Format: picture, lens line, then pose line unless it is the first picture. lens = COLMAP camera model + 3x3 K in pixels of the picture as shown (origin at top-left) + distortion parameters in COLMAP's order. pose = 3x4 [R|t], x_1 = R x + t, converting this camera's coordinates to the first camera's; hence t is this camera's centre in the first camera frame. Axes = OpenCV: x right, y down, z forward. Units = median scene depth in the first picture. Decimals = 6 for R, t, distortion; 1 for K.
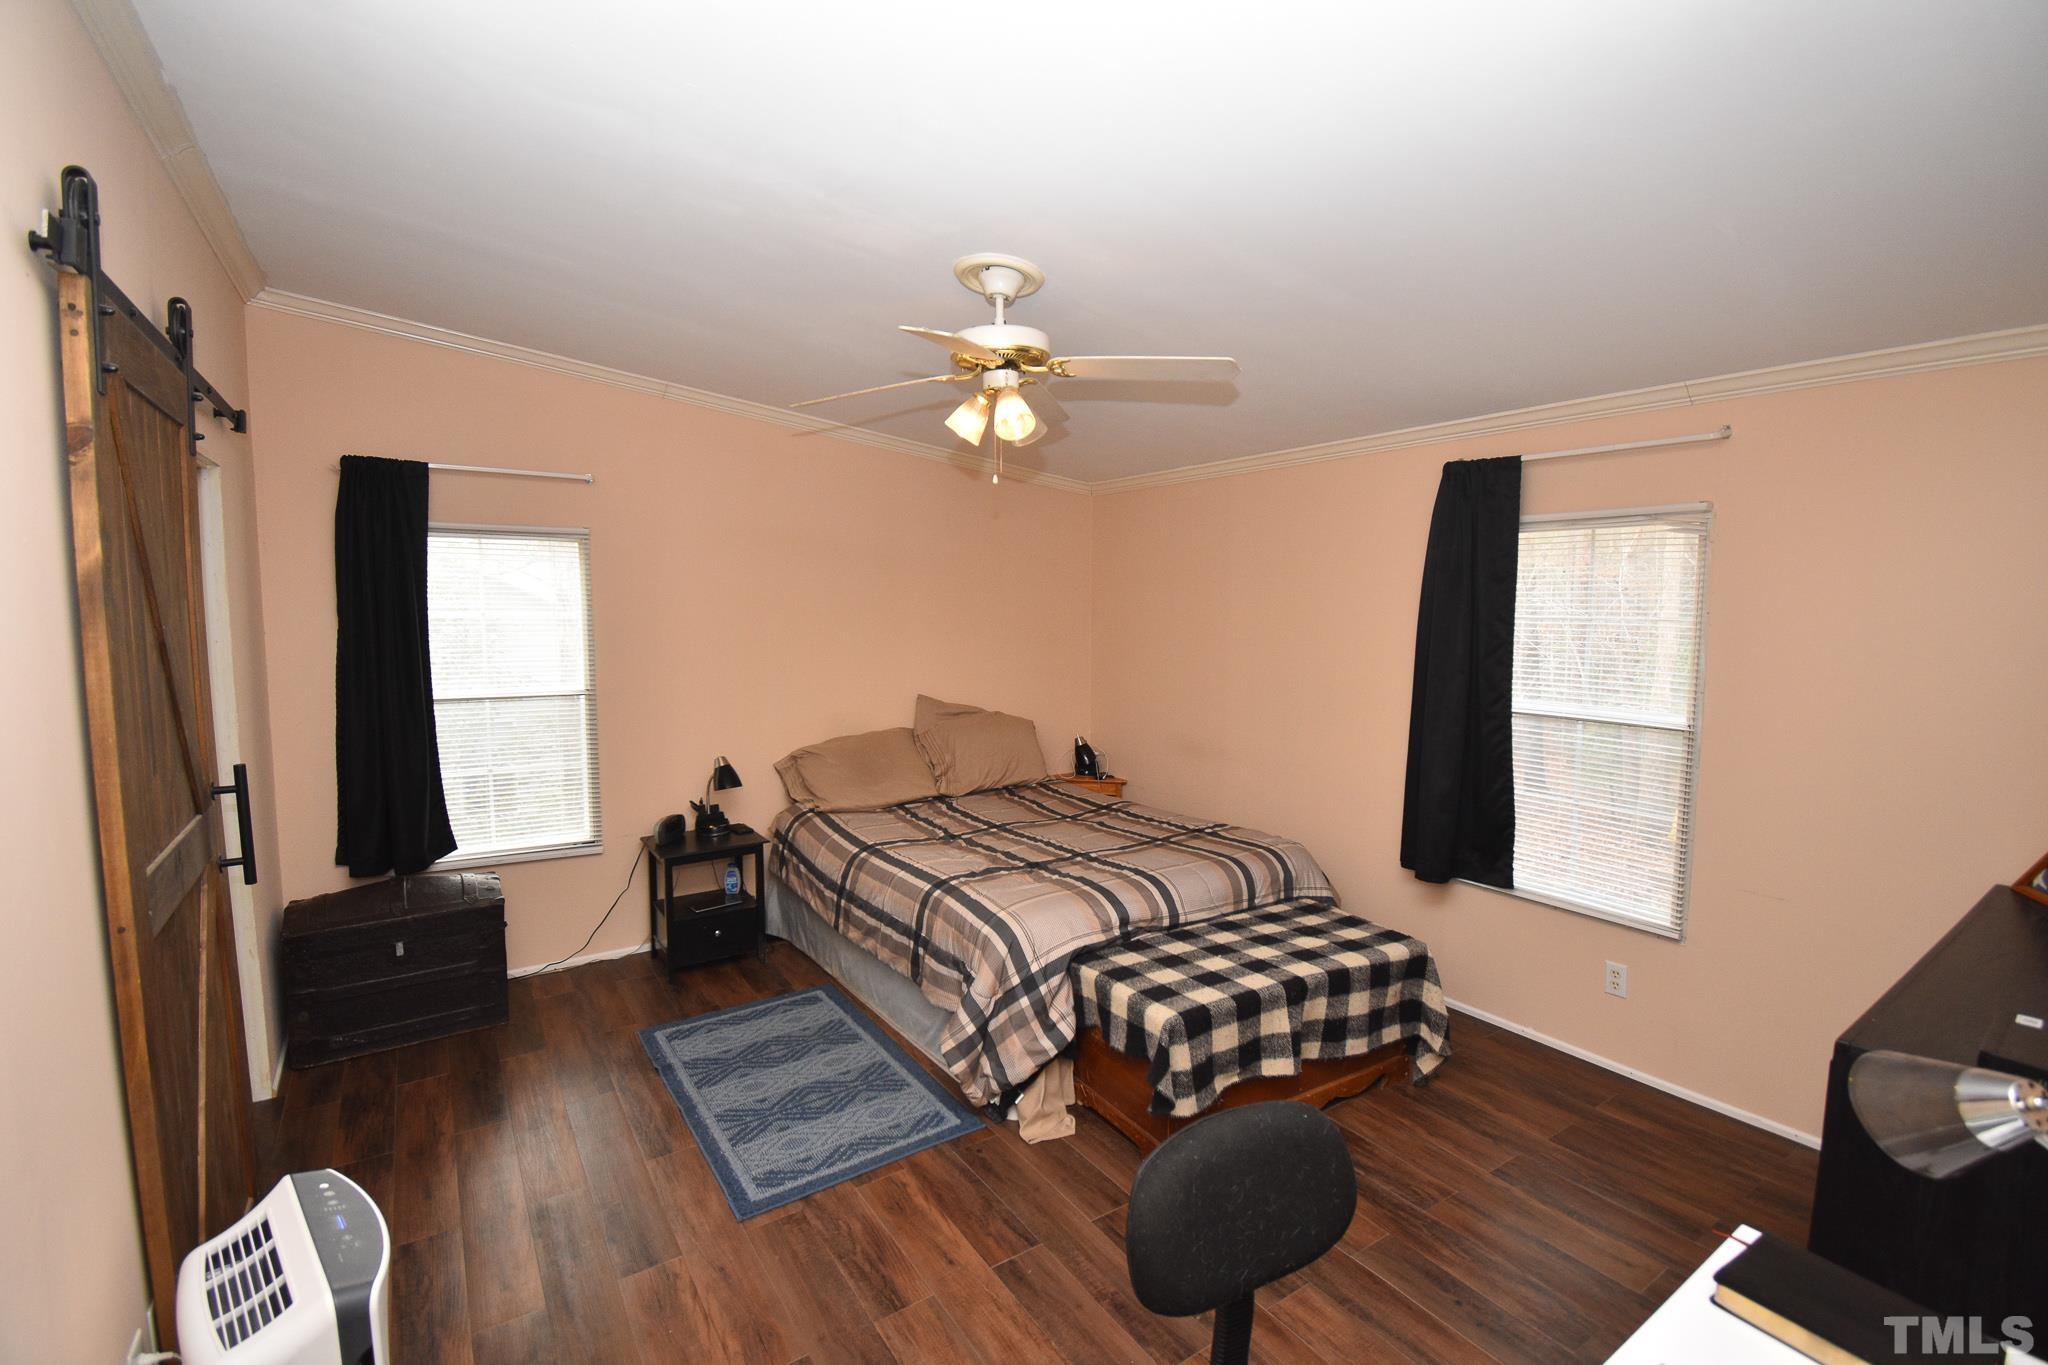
lens RADIAL K [[907.1, 0, 1025.7], [0, 907.1, 684.1], [0, 0, 1]] dist [0.006674, -0.018217]
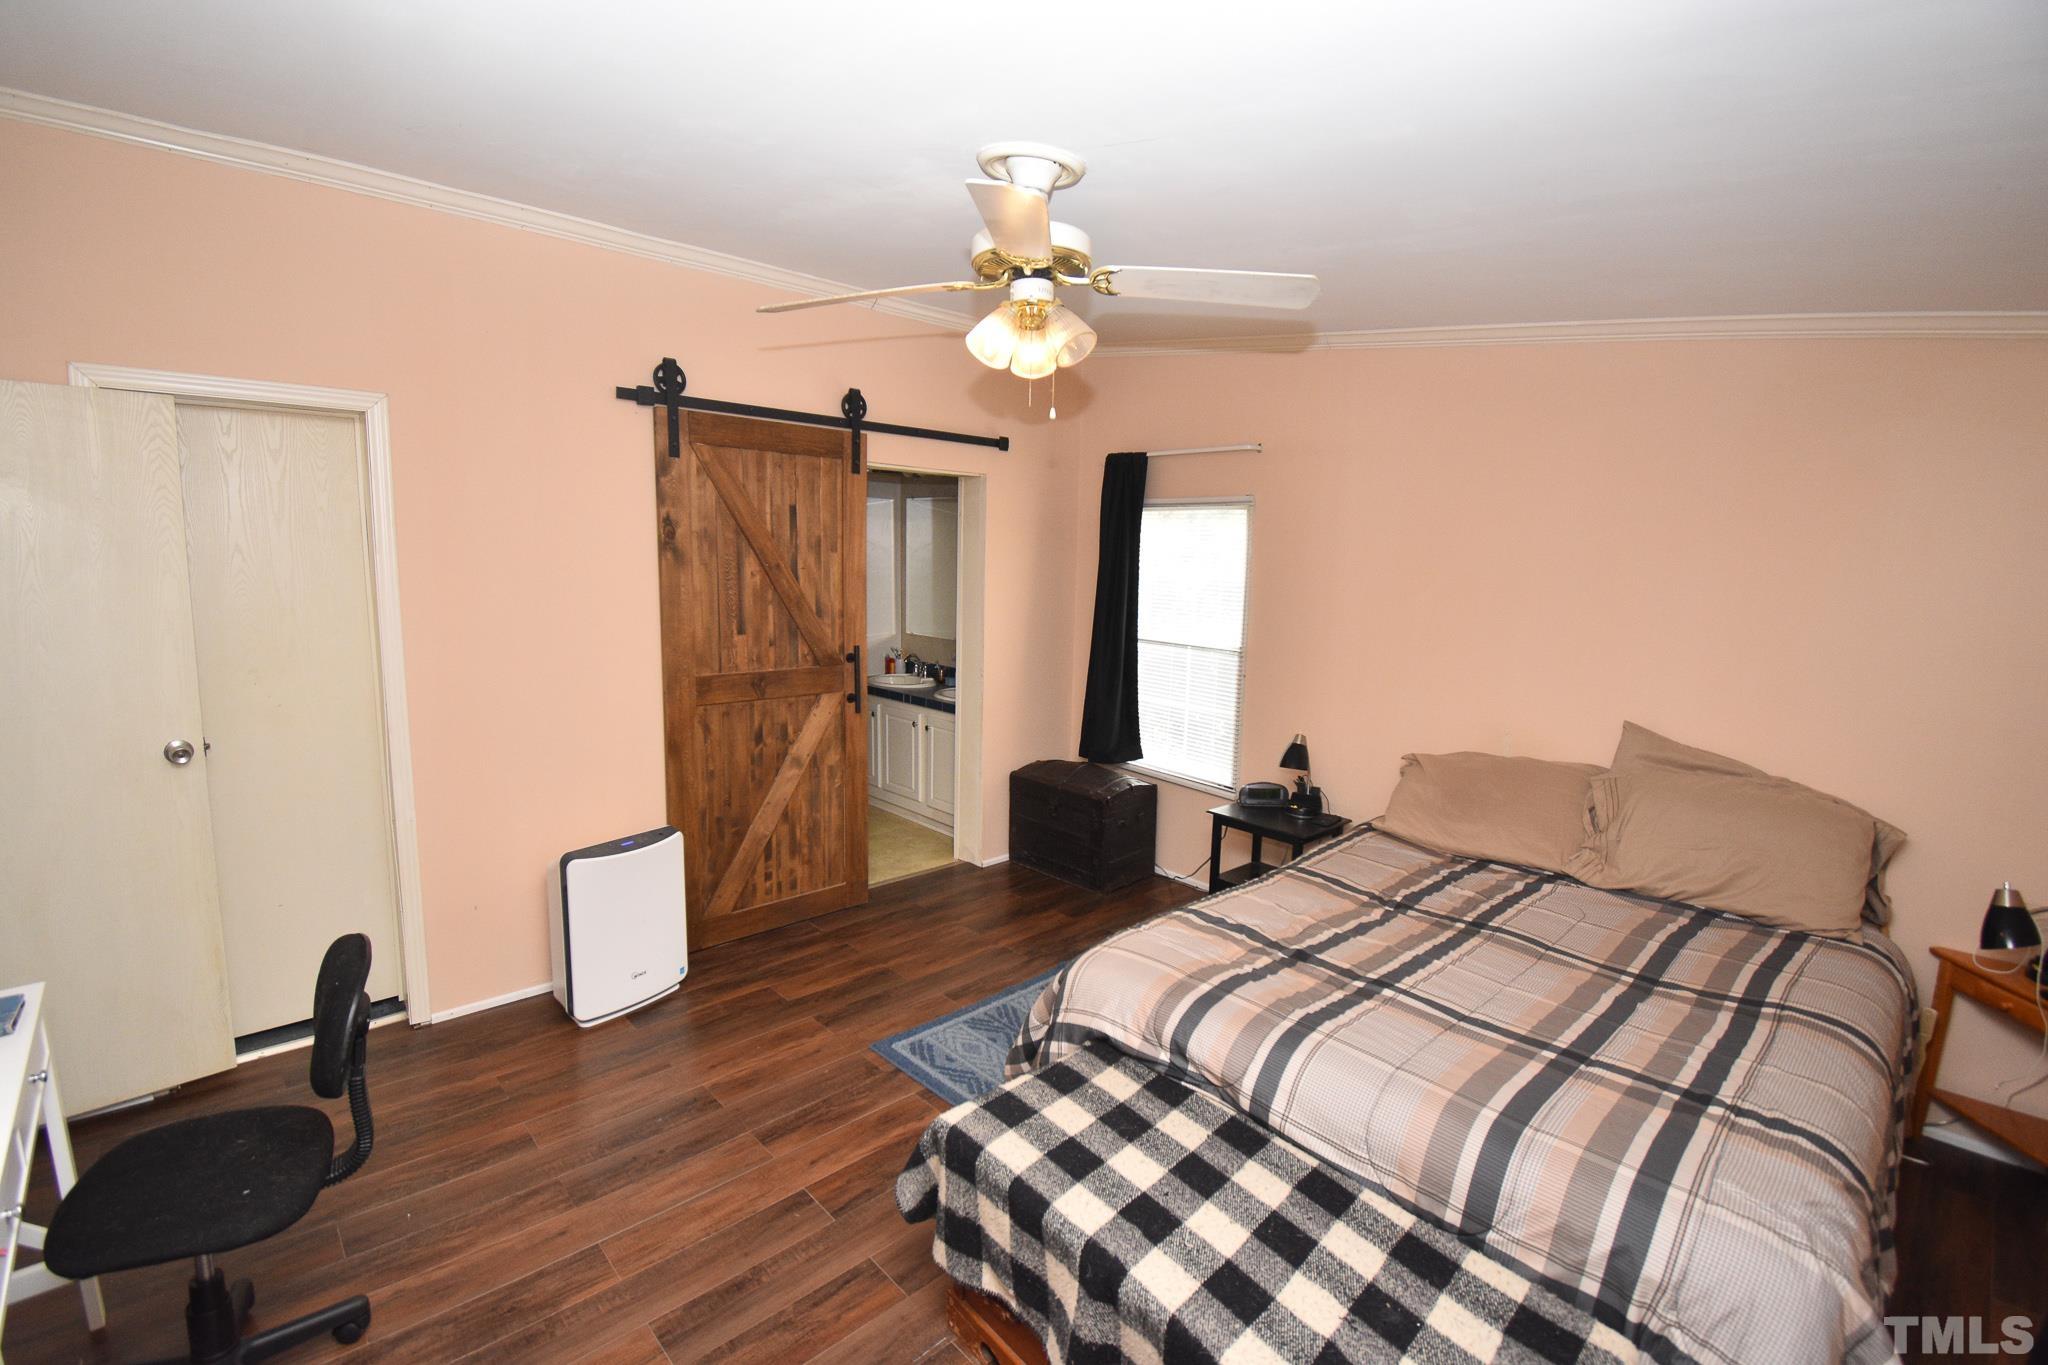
lens RADIAL K [[907.1, 0, 1010.3], [0, 907.1, 679.4], [0, 0, 1]] dist [0.006674, -0.018217]
pose [[0.147814, 0.136452, -0.979557, 0.617247], [-0.113579, 0.986226, 0.120242, -0.062734], [0.982472, 0.093484, 0.161276, 0.653998]]
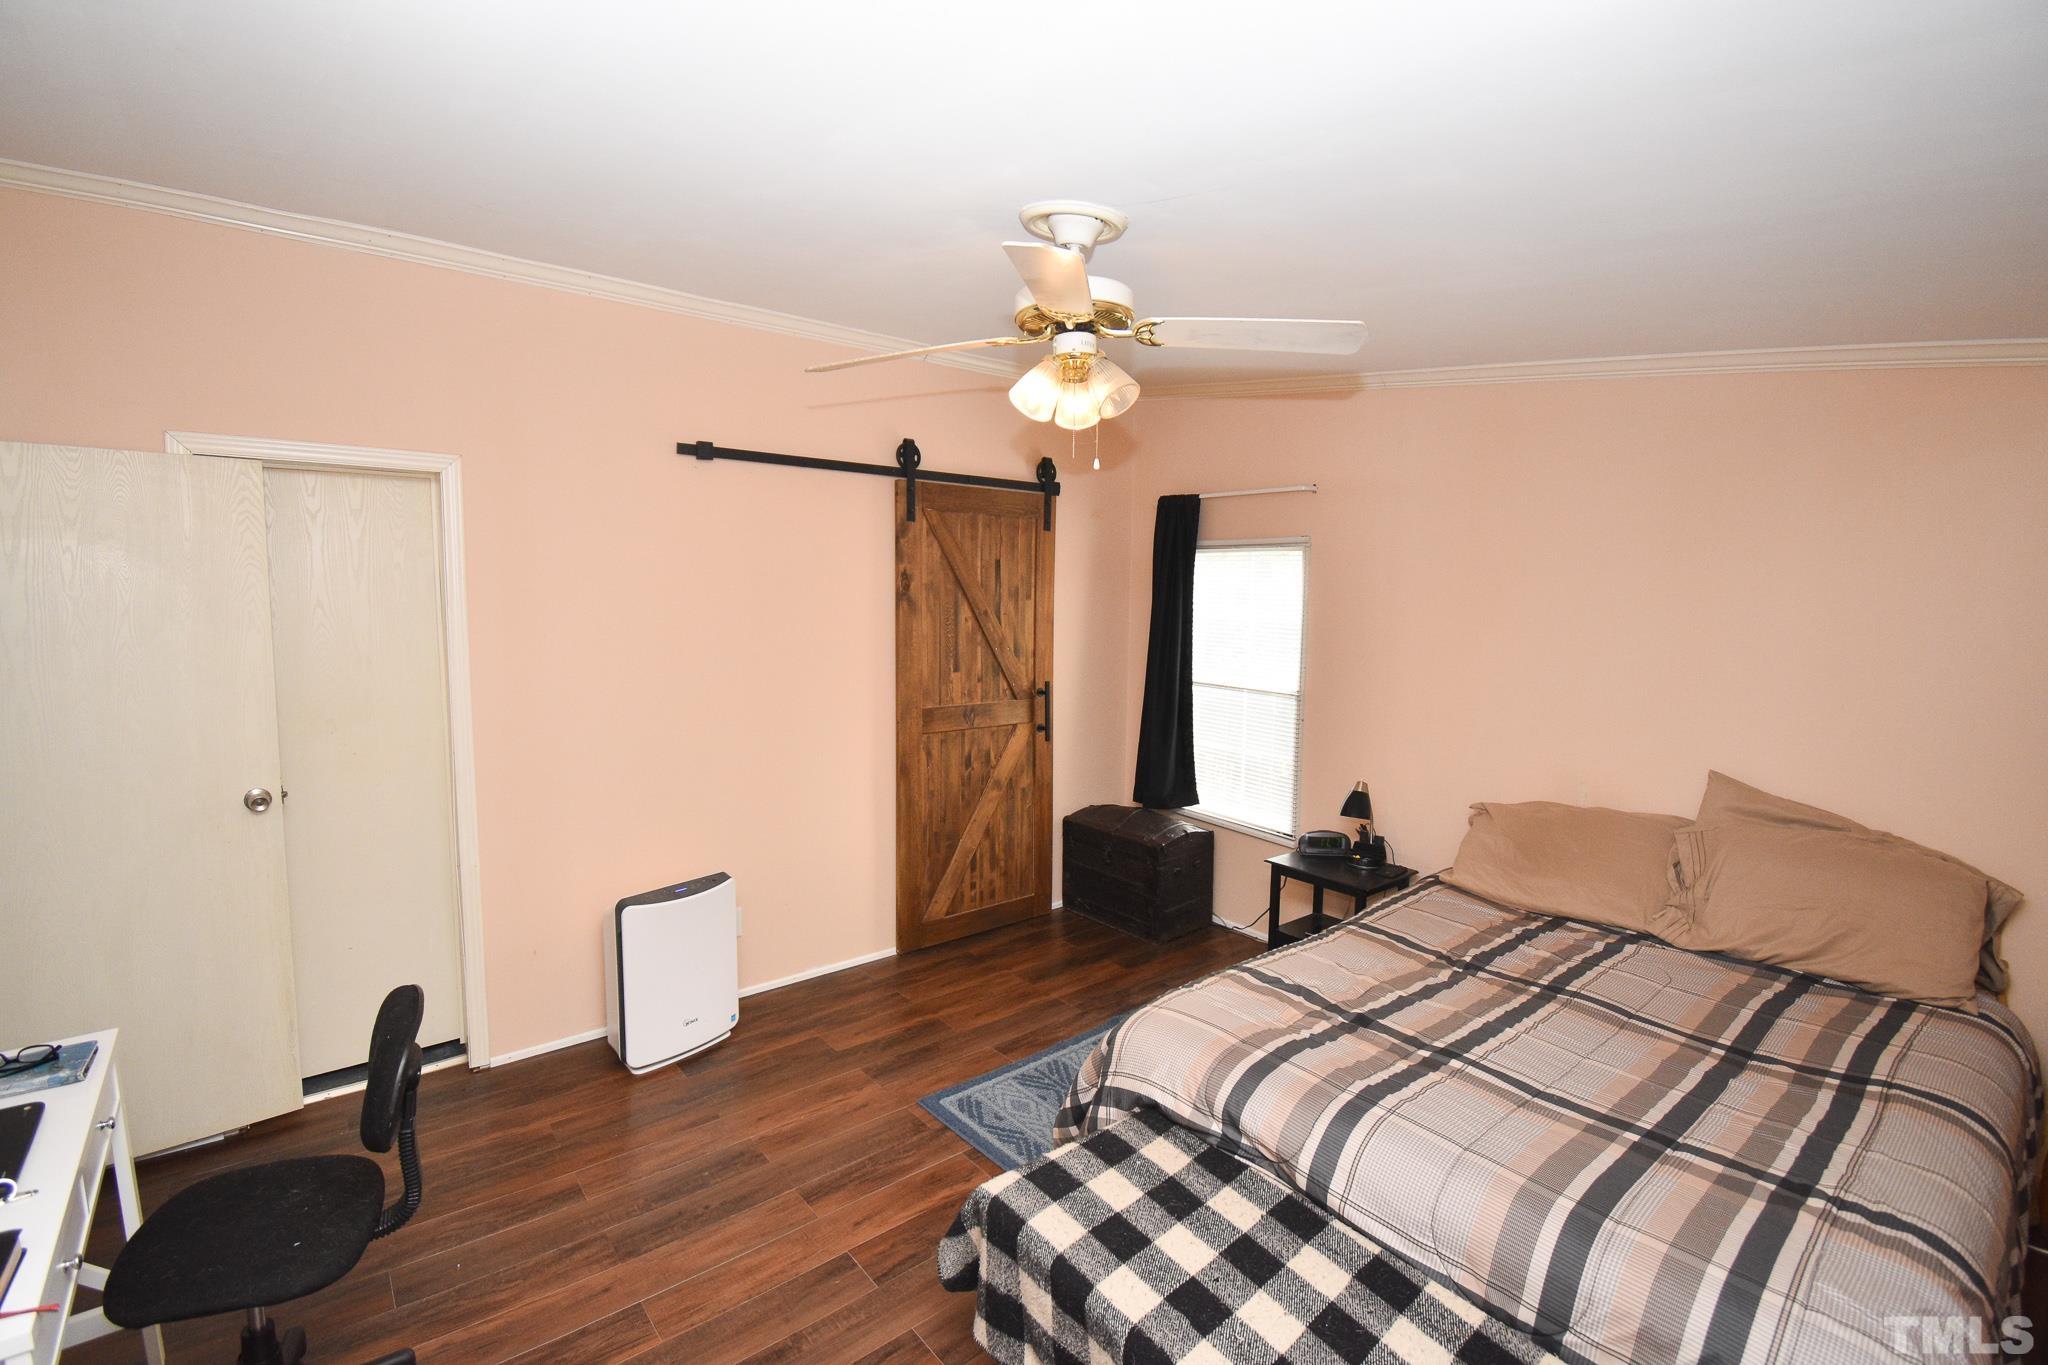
lens RADIAL K [[907.1, 0, 1012.4], [0, 907.1, 679.2], [0, 0, 1]] dist [0.006674, -0.018217]
pose [[0.085463, 0.096072, -0.991699, 0.610502], [-0.103799, 0.990783, 0.087038, -0.074167], [0.990920, 0.095499, 0.094648, 0.664433]]
